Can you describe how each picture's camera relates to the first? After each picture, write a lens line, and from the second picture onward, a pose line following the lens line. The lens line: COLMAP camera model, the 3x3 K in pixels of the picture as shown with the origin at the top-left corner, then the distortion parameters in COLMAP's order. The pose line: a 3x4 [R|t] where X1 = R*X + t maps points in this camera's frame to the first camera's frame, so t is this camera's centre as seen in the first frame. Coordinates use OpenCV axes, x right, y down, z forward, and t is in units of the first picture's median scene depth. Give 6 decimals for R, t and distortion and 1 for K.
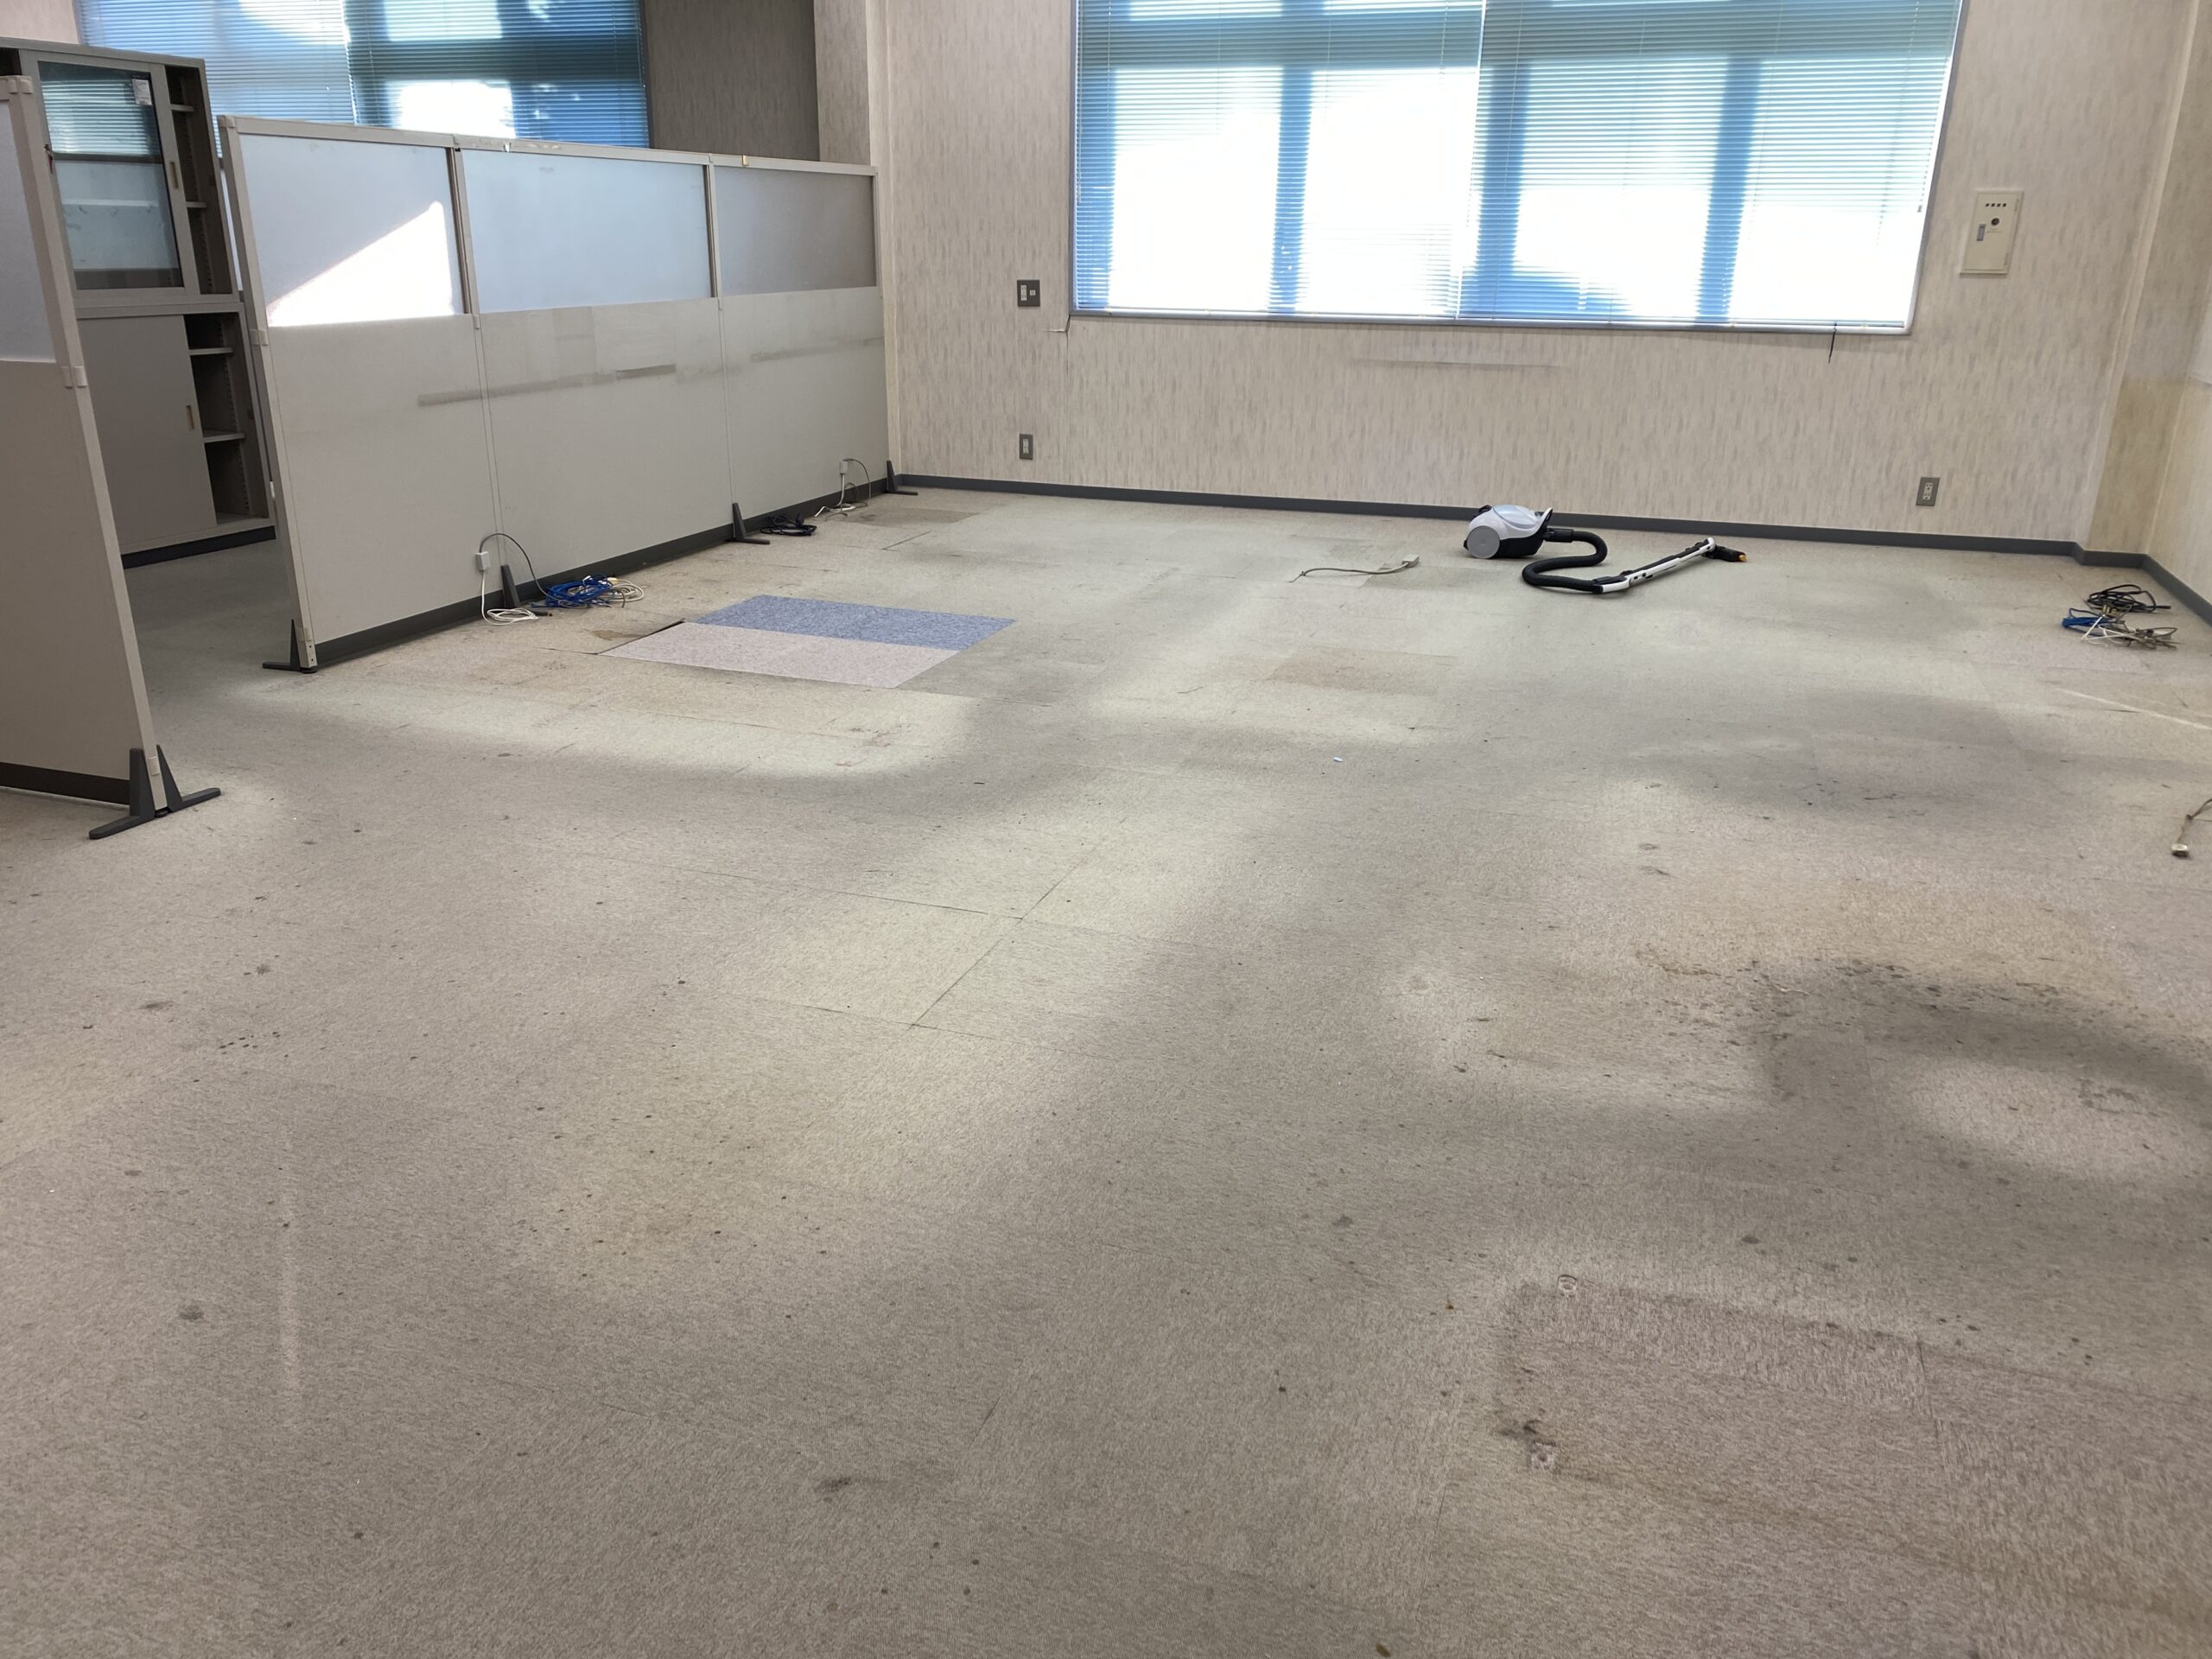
lens RADIAL K [[1696.6, 0, 1106.0], [0, 1696.6, 829.5], [0, 0, 1]] dist [0.002252, -0.027009]
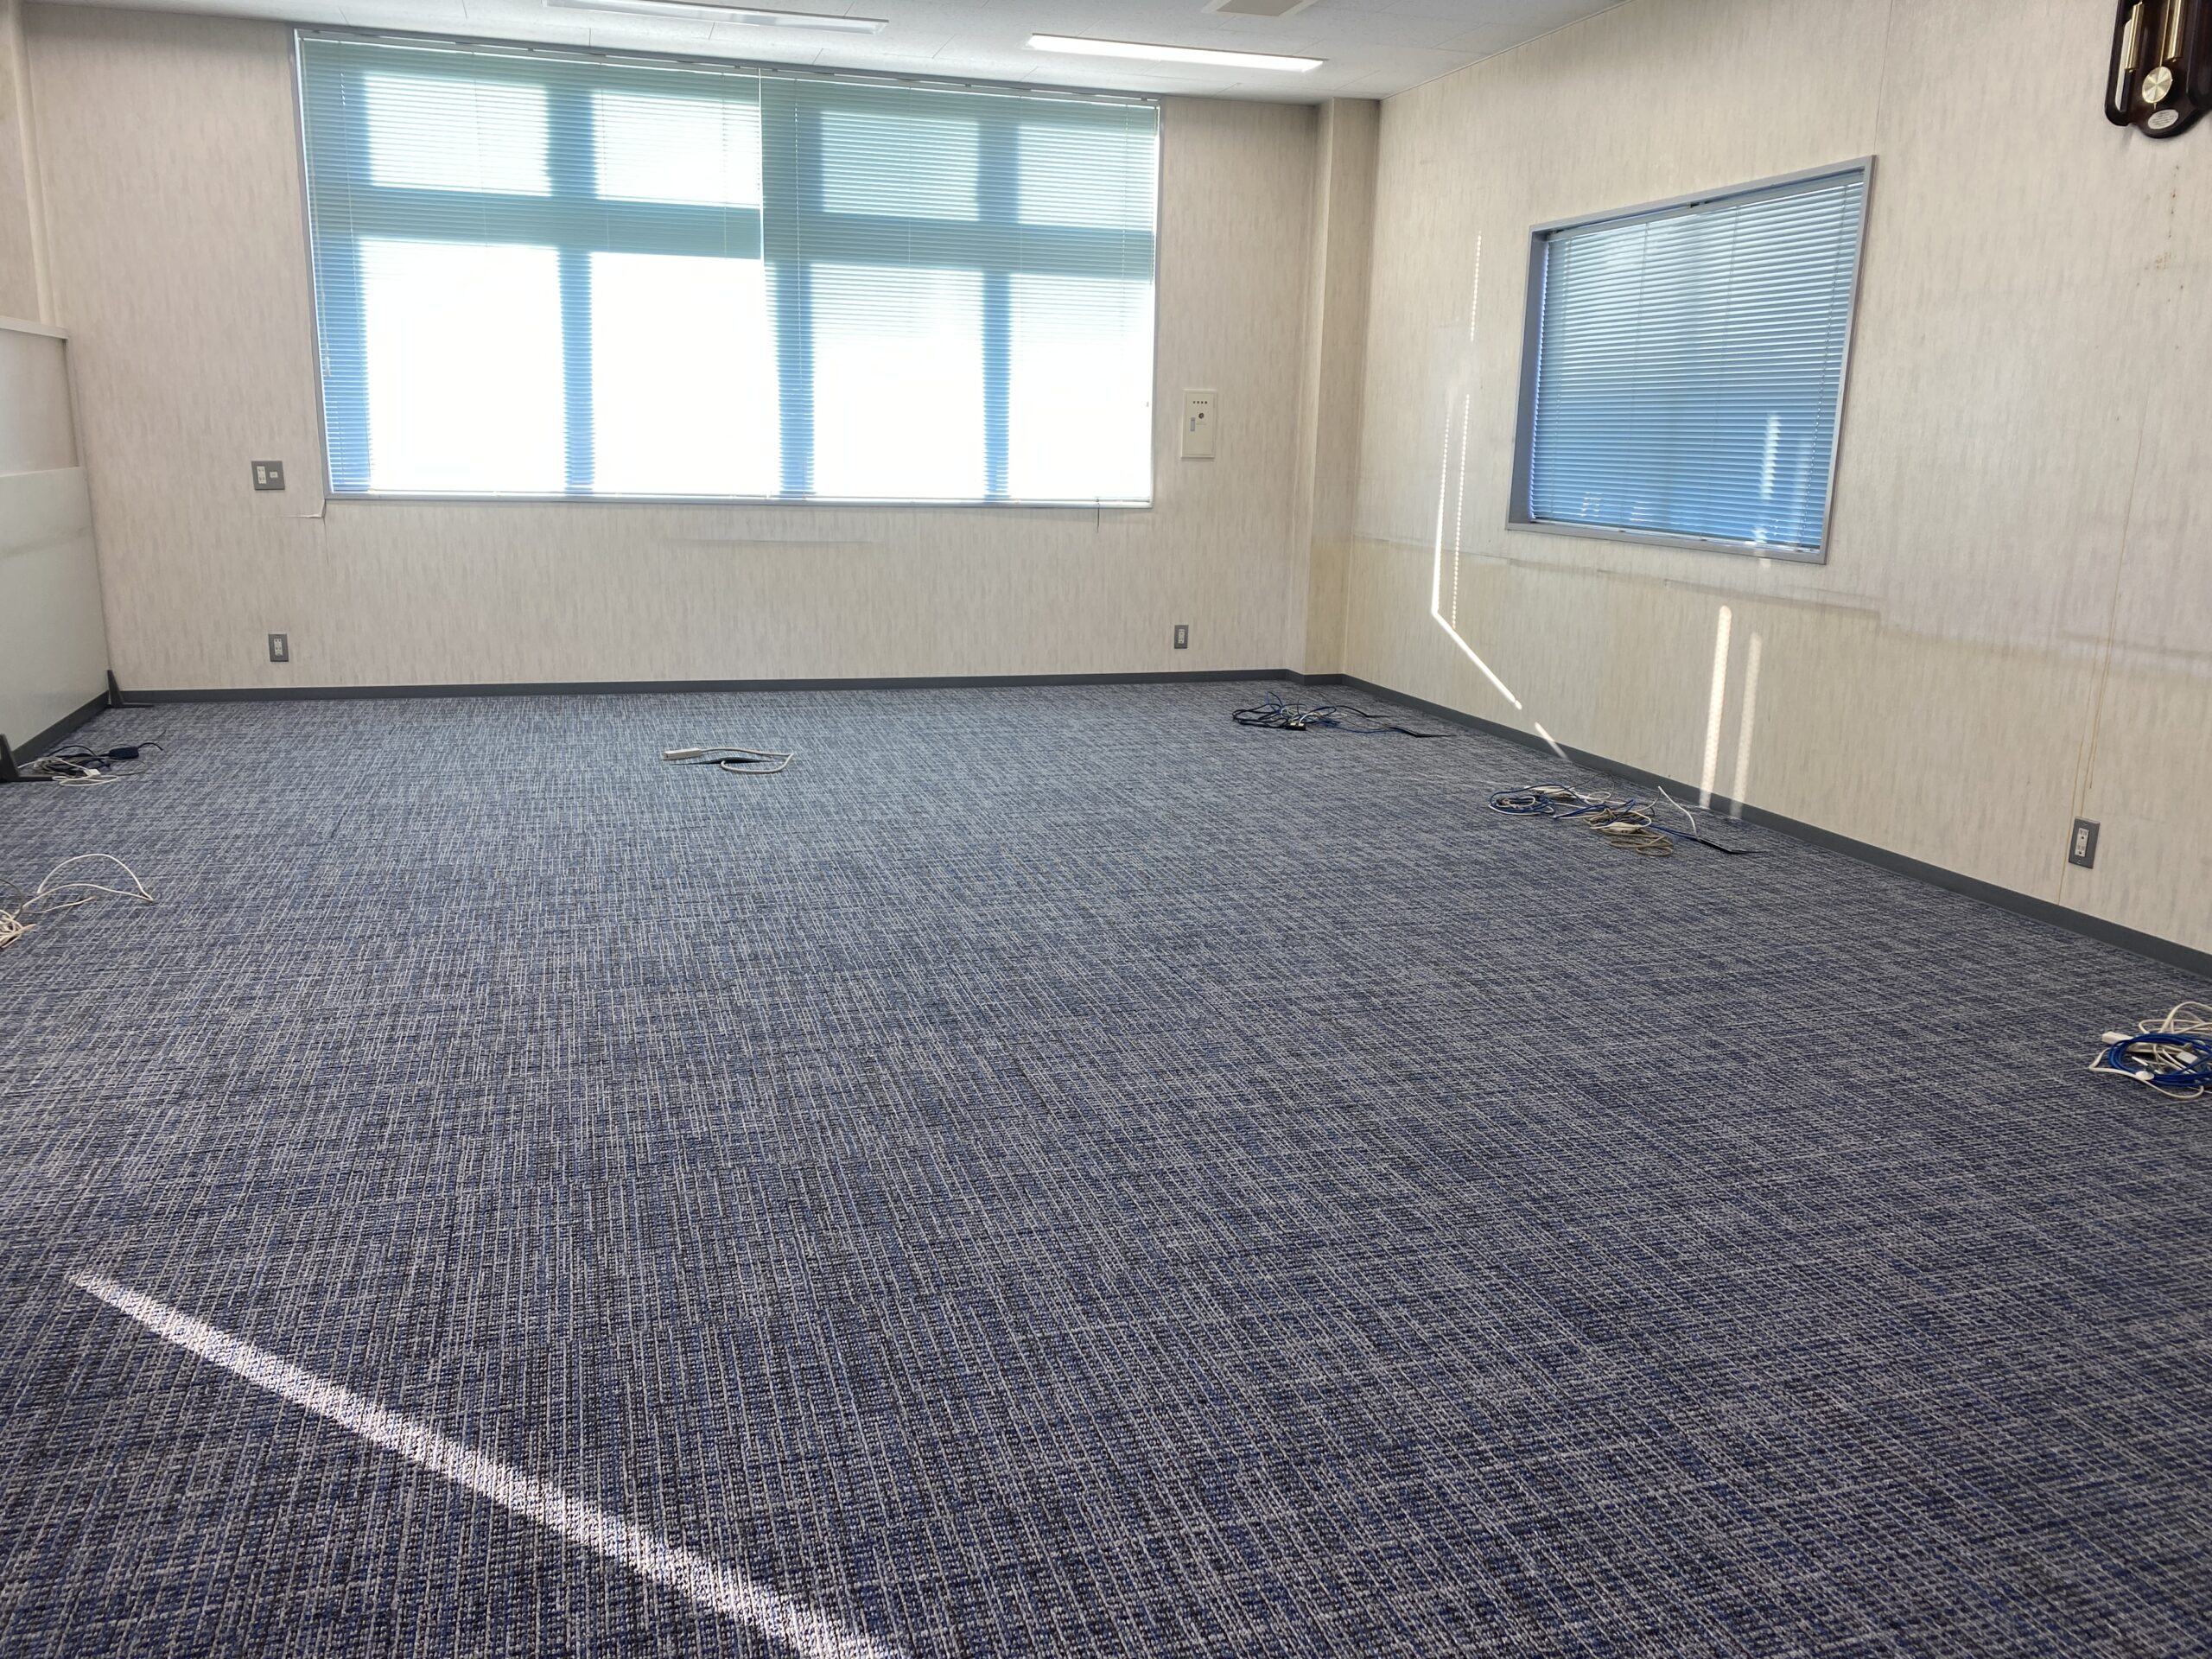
lens RADIAL K [[1696.6, 0, 1106.0], [0, 1696.6, 829.5], [0, 0, 1]] dist [0.002252, -0.027009]
pose [[0.806514, -0.122835, 0.578314, -0.256711], [0.177441, 0.983375, -0.038587, -0.029993], [-0.563960, 0.133738, 0.814901, 0.079143]]
